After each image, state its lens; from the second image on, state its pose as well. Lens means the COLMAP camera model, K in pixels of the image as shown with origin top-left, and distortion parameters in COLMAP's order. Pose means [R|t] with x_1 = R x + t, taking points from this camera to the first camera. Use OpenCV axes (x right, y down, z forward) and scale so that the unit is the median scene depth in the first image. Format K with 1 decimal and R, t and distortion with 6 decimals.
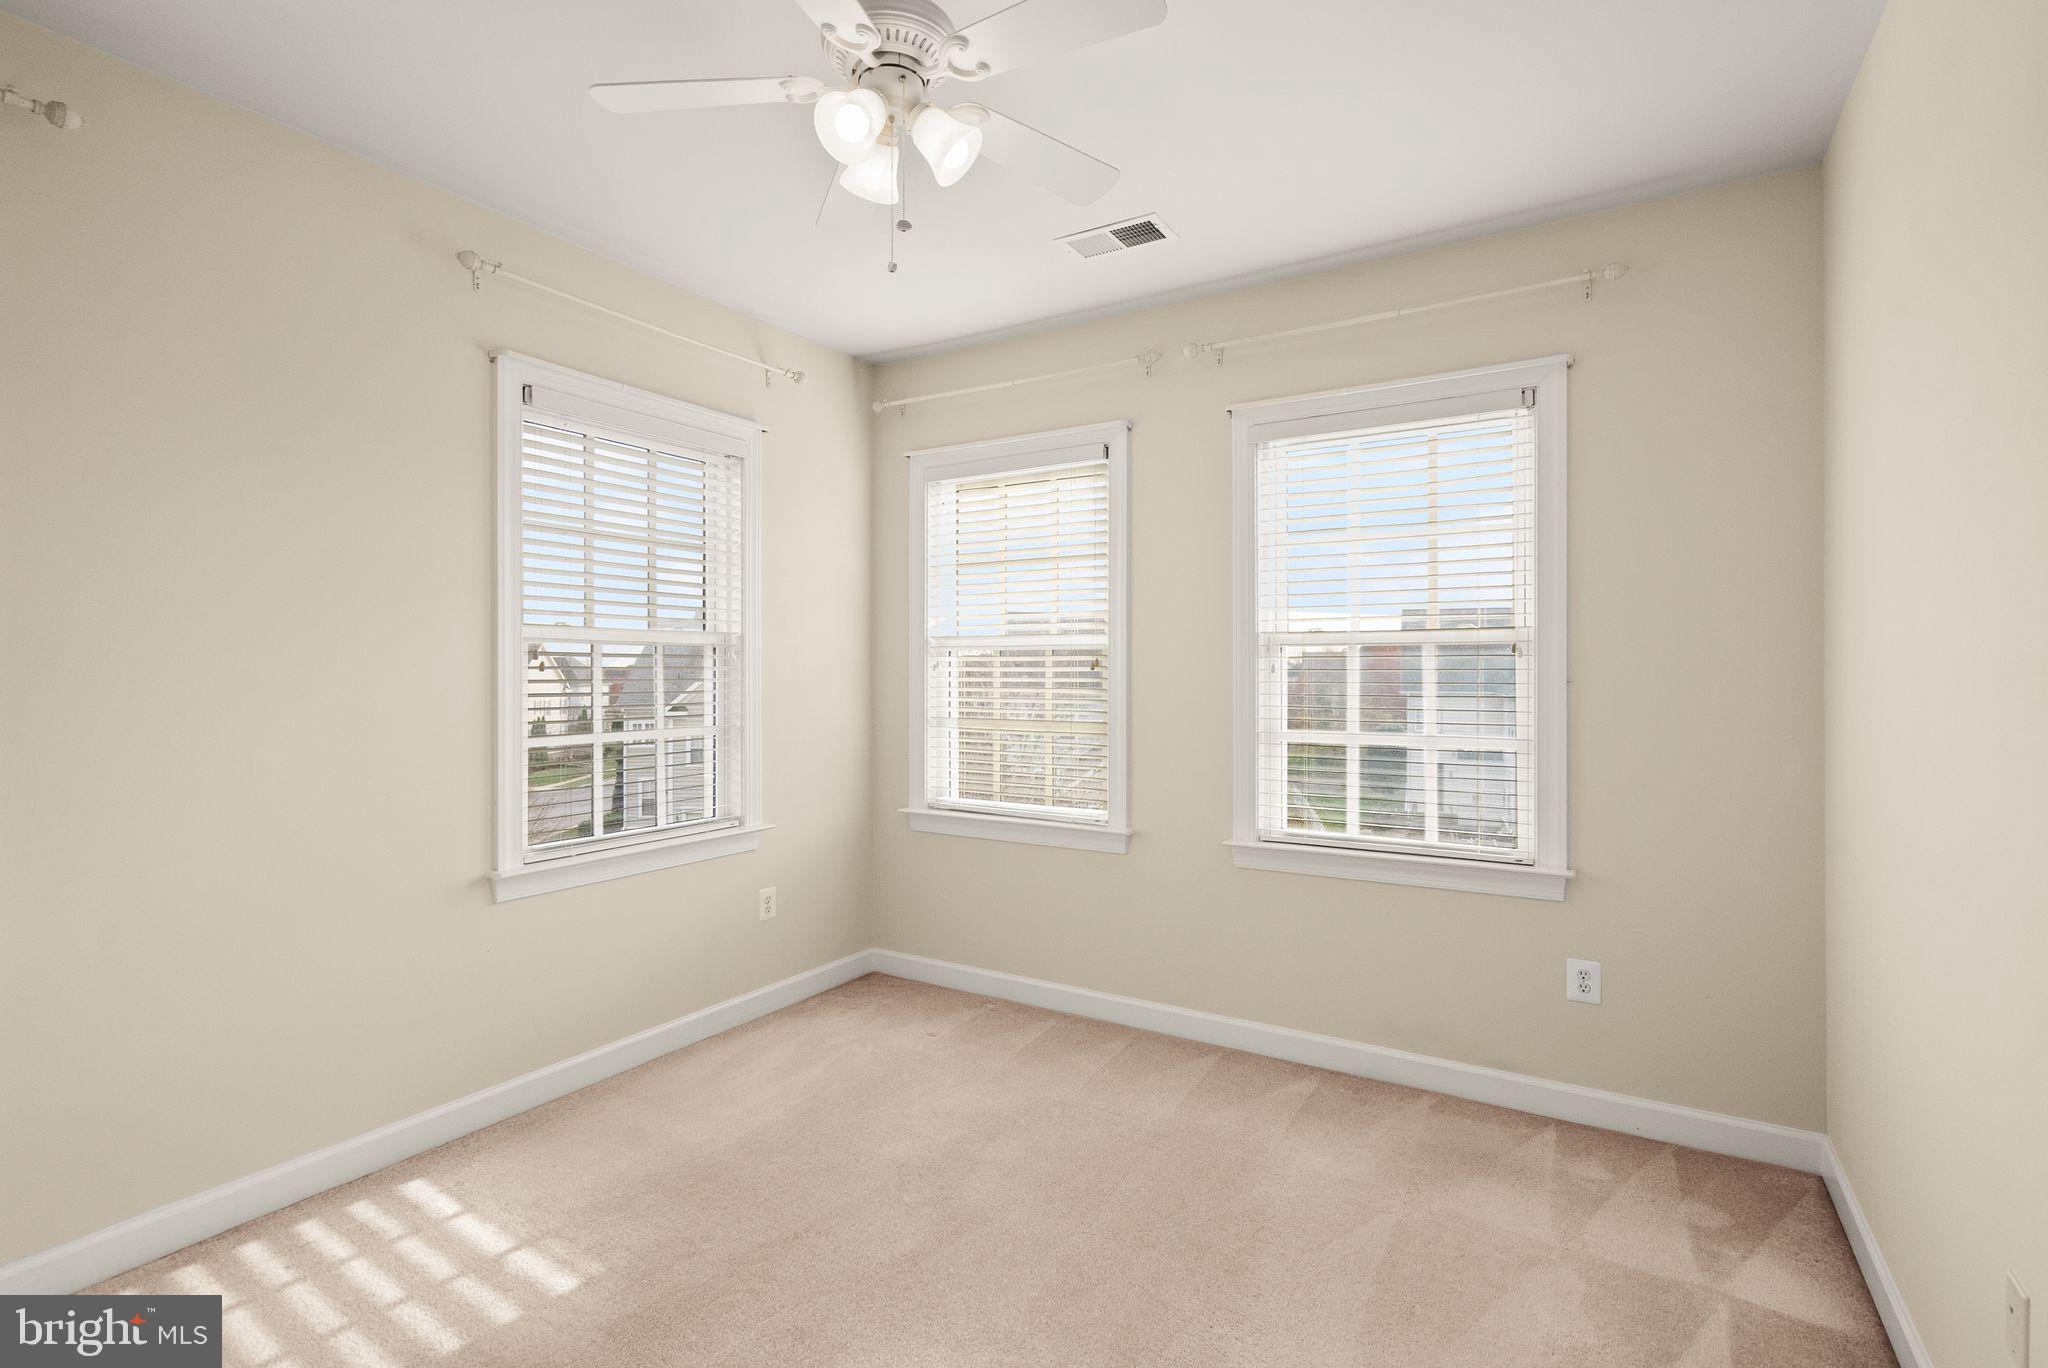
lens RADIAL K [[987.3, 0, 1024.0], [0, 987.3, 684.0], [0, 0, 1]] dist [-0.000626, -0.000258]
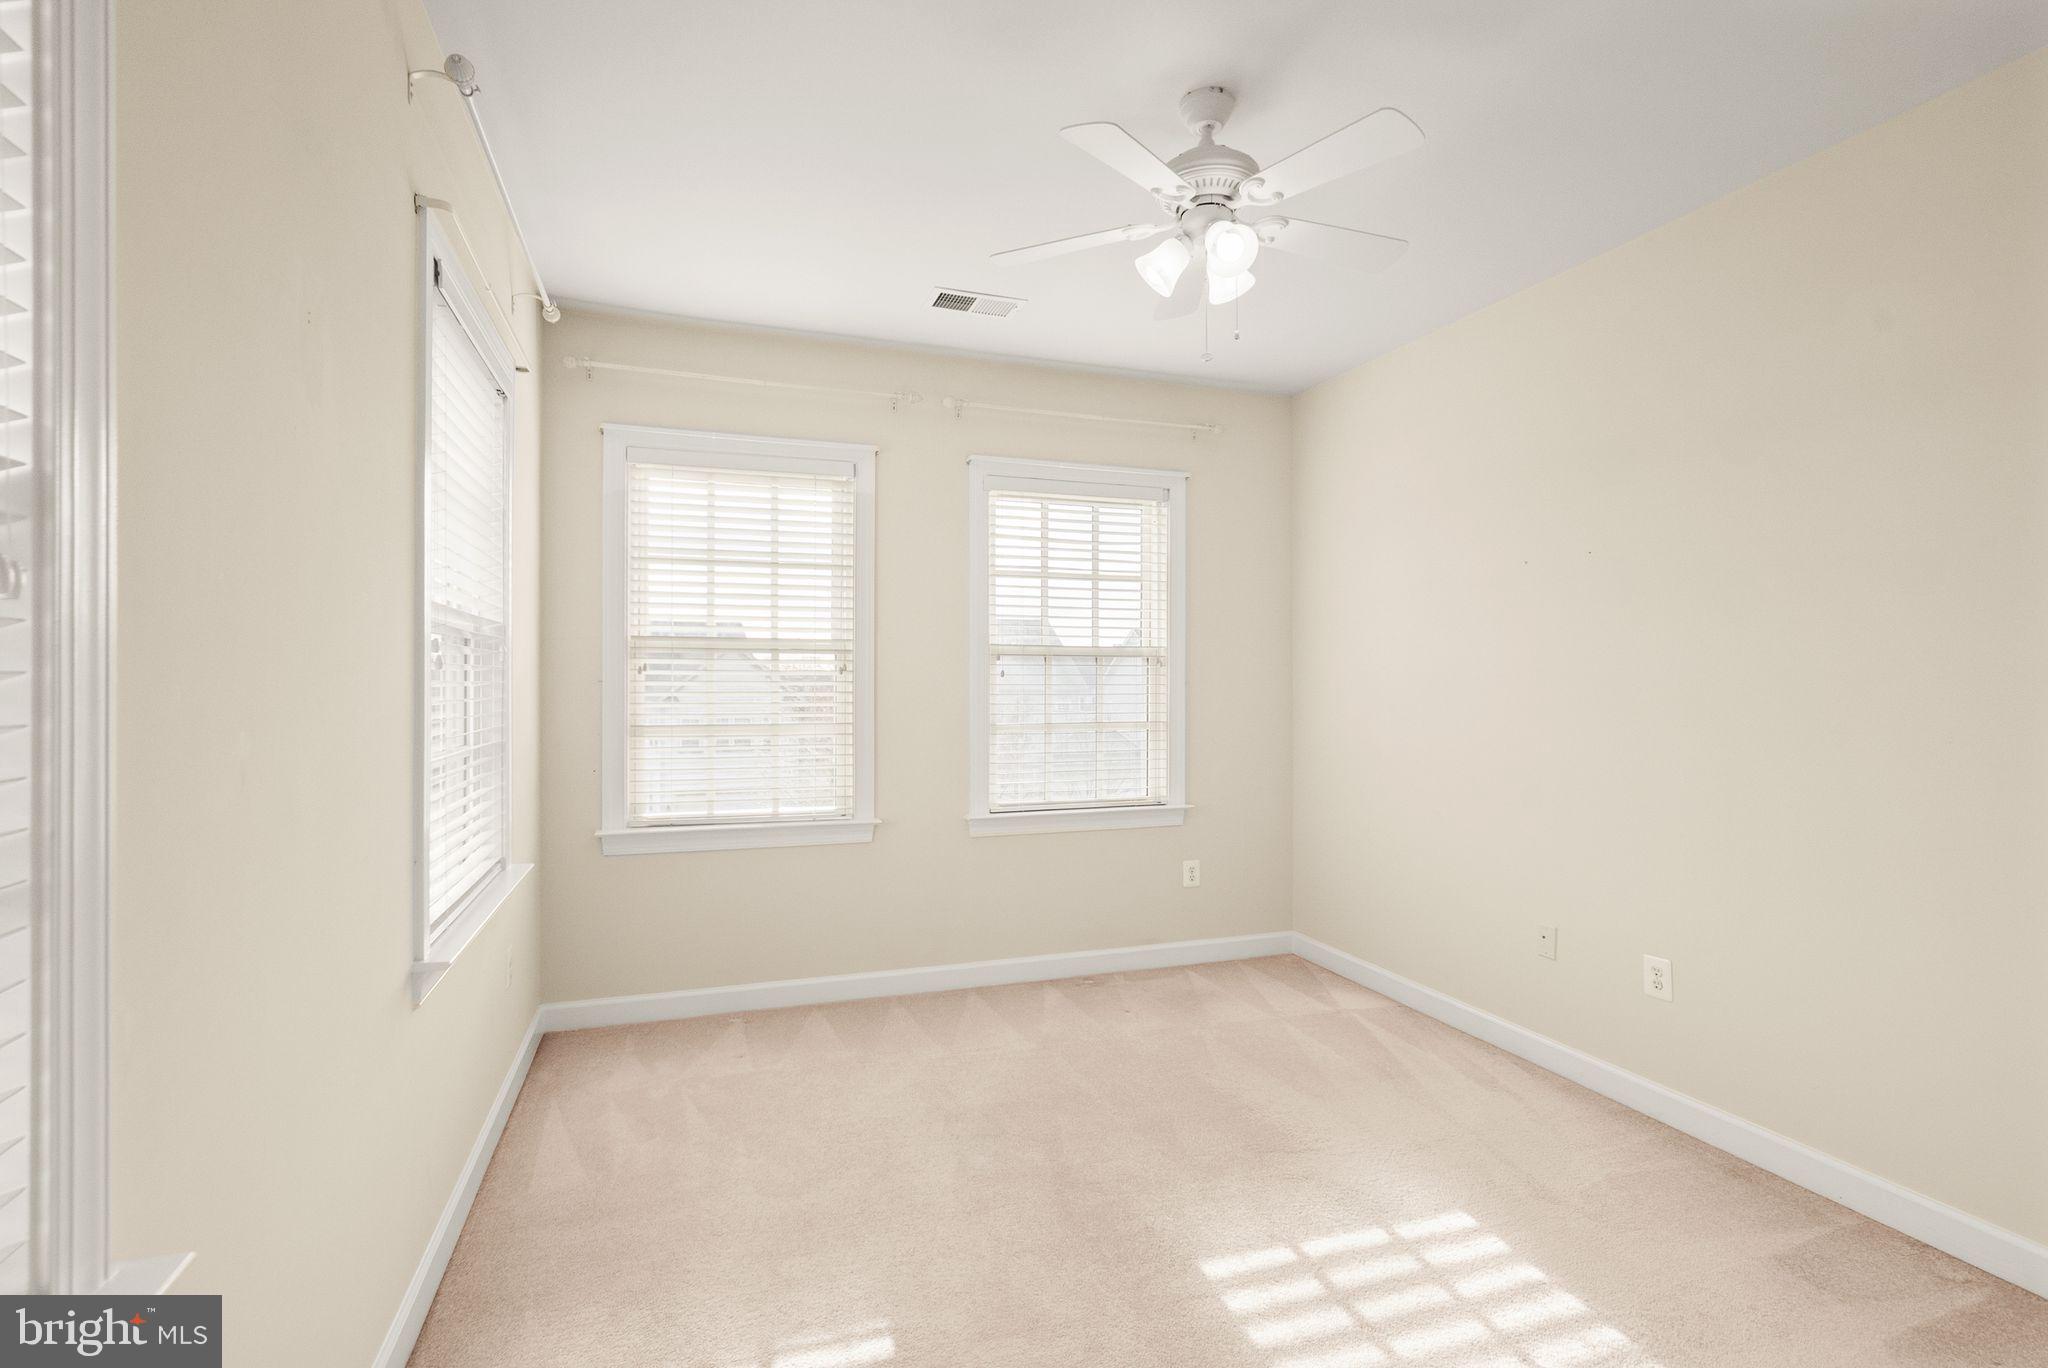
lens RADIAL K [[977.7, 0, 1032.8], [0, 977.7, 675.7], [0, 0, 1]] dist [-0.036329, 0.000071]
pose [[0.609195, 0.000438, 0.793020, -0.721012], [0.003935, 0.999986, -0.003575, -0.008131], [-0.793011, 0.005298, 0.609185, 0.224175]]
